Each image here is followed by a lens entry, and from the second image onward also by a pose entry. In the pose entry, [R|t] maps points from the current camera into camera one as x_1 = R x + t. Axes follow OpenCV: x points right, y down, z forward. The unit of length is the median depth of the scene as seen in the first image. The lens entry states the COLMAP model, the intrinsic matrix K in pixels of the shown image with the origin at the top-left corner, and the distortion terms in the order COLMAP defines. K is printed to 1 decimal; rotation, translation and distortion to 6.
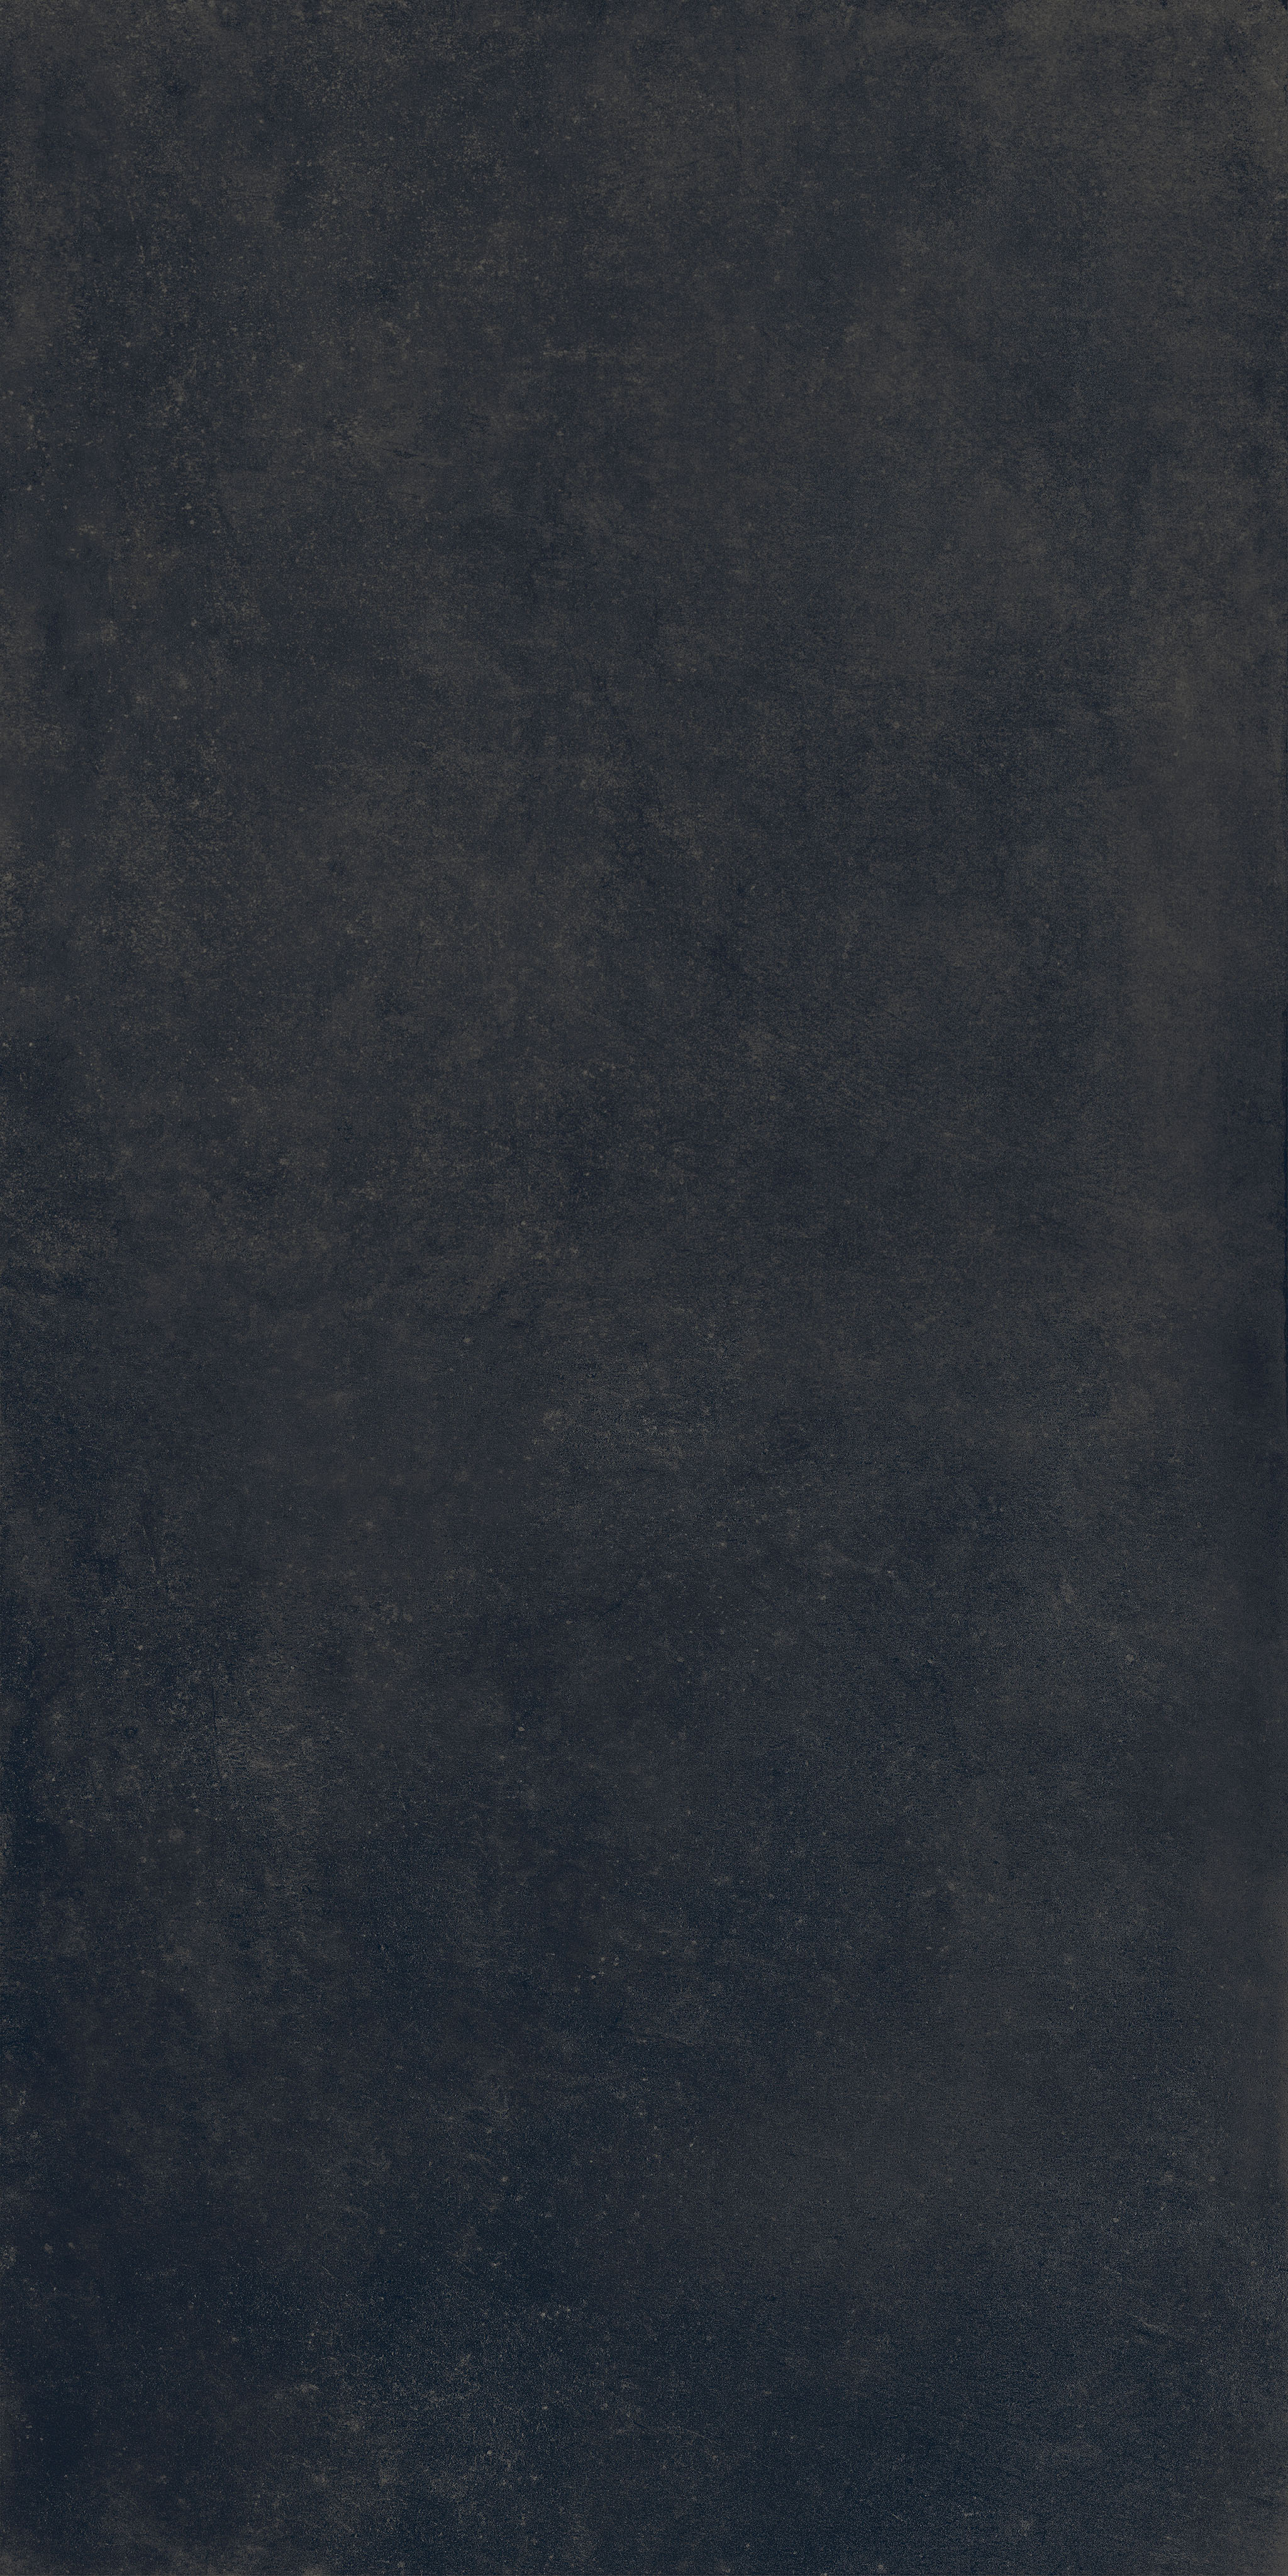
lens RADIAL K [[9167.2, 0, 646.8], [0, 9167.2, 1288.0], [0, 0, 1]] dist [0.037589, 0.000000]
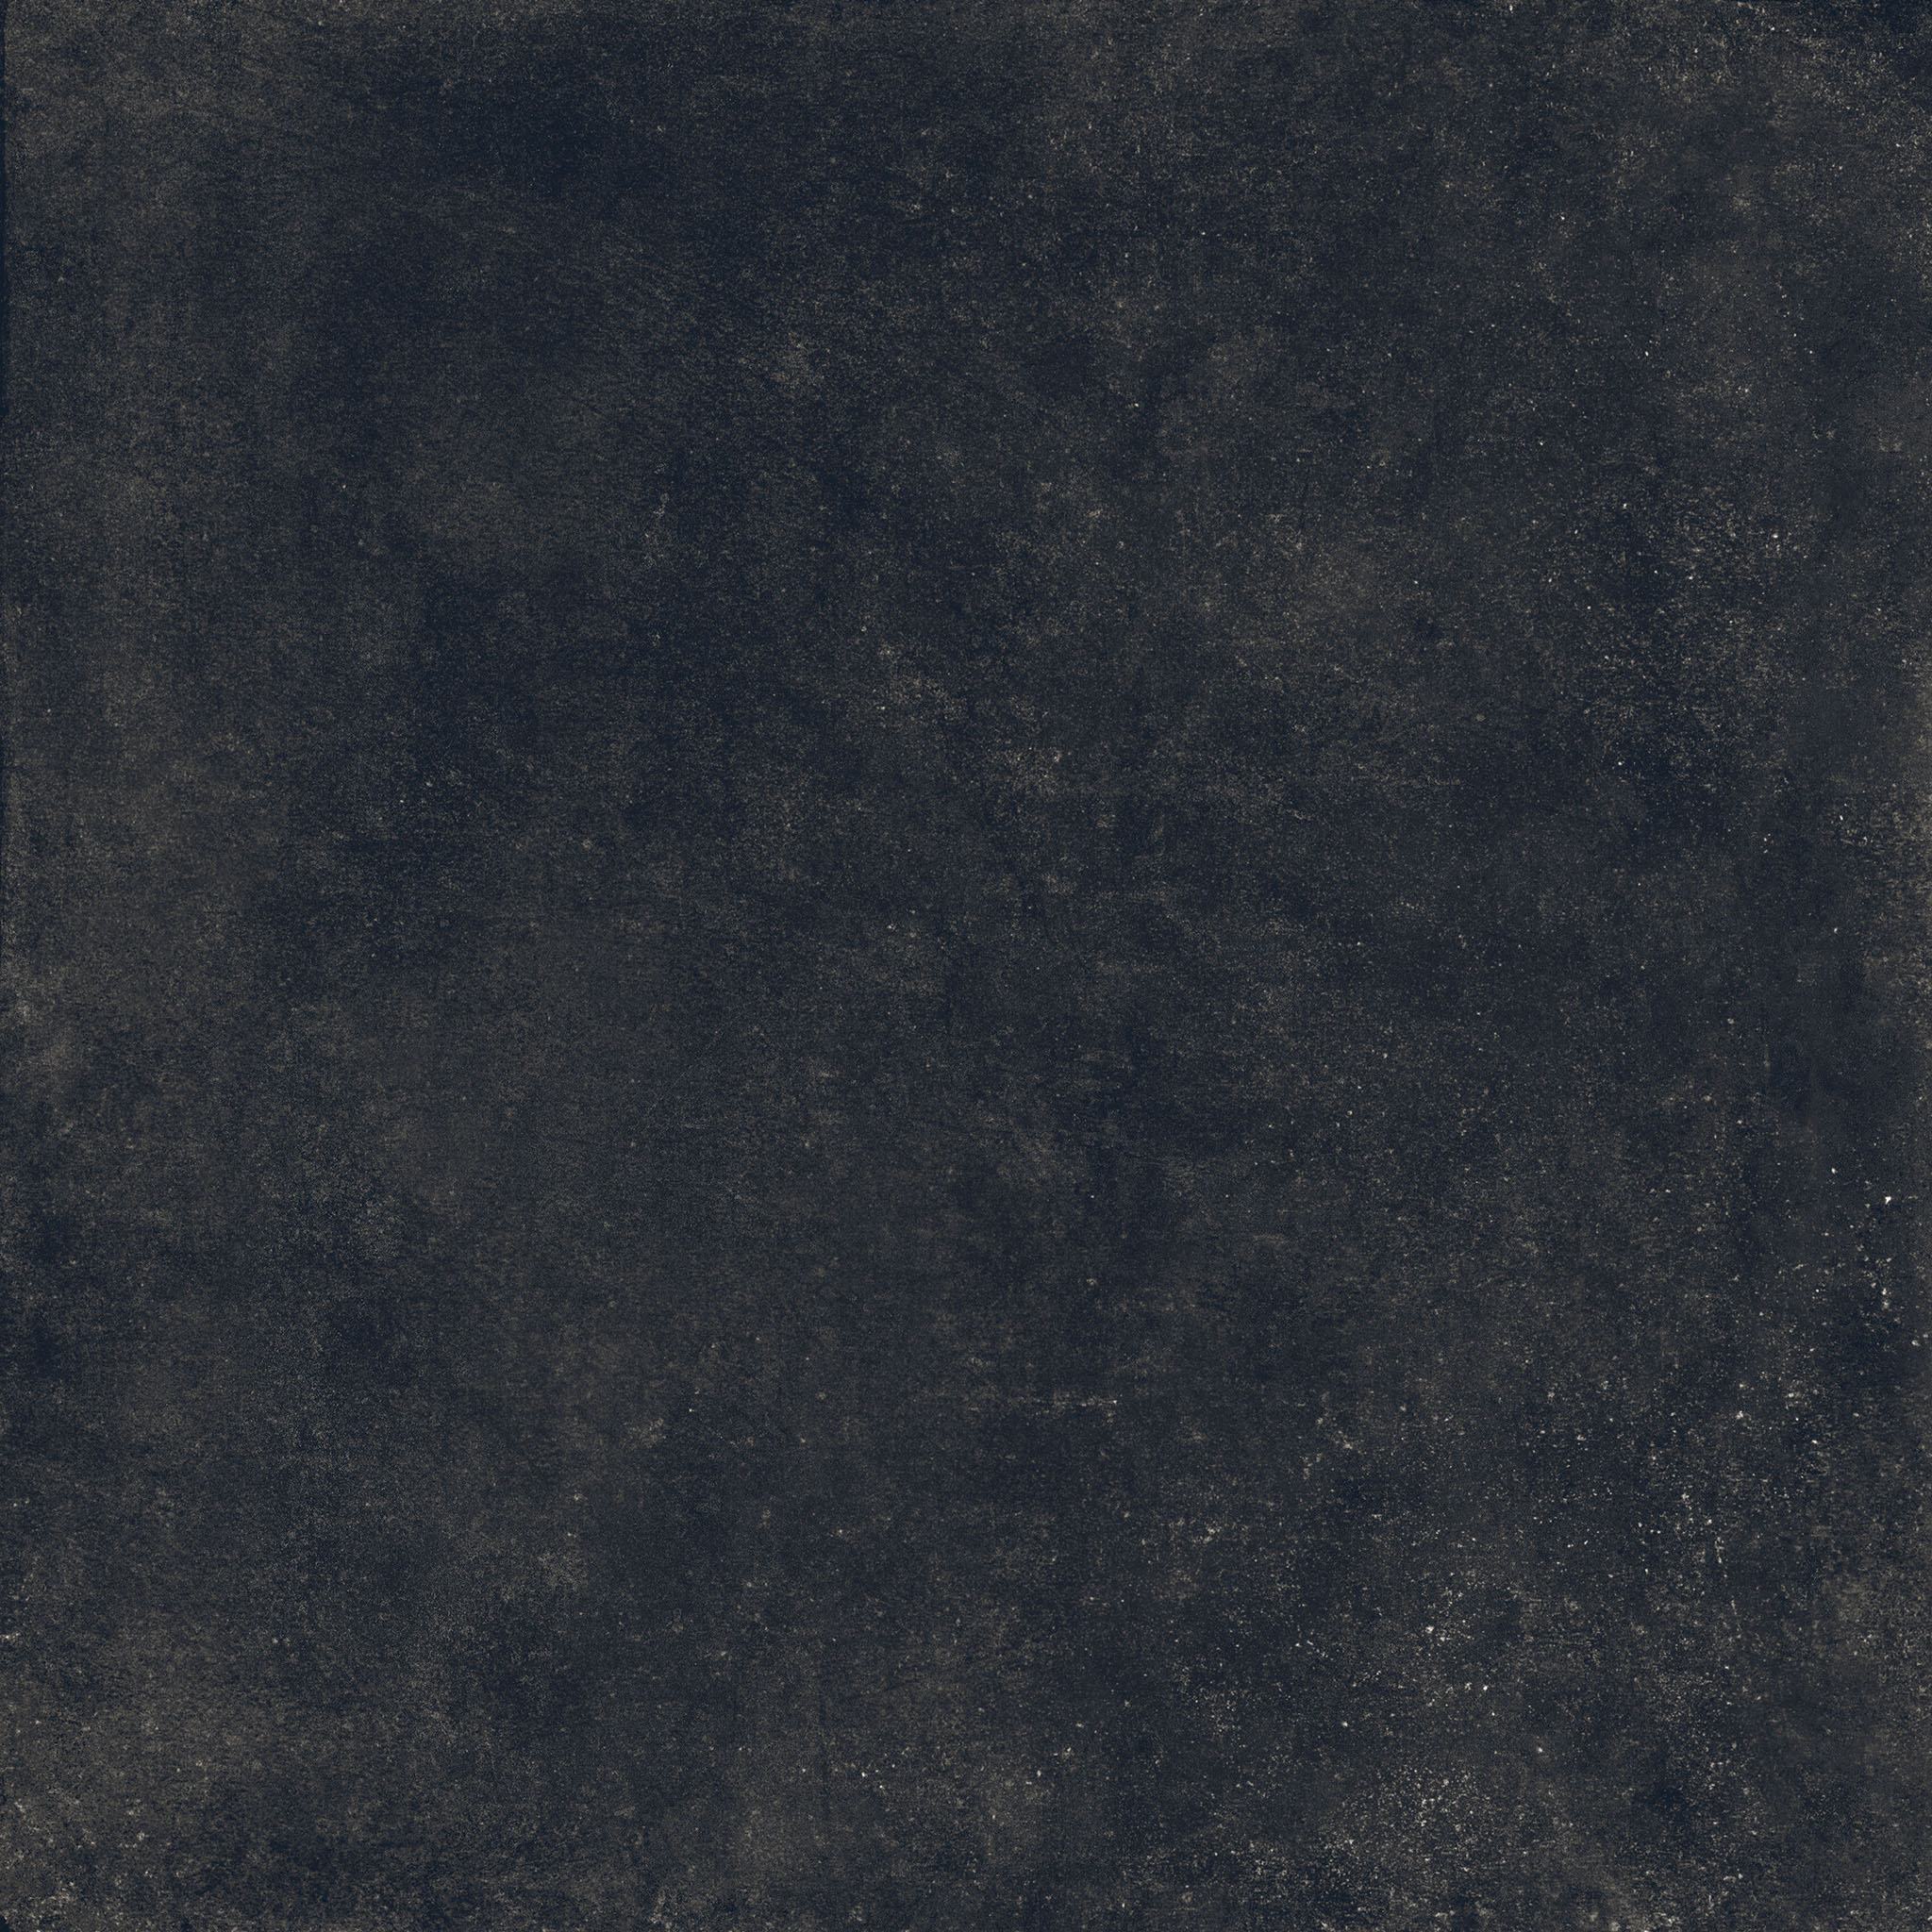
lens RADIAL K [[7830.1, 0, 967.8], [0, 7830.1, 966.1], [0, 0, 1]] dist [0.020879, 0.000000]
pose [[-1.000000, 0.000006, -0.000228, -0.000296], [-0.000008, -0.999985, 0.005481, -0.073355], [-0.000228, 0.005481, 0.999985, 0.430636]]
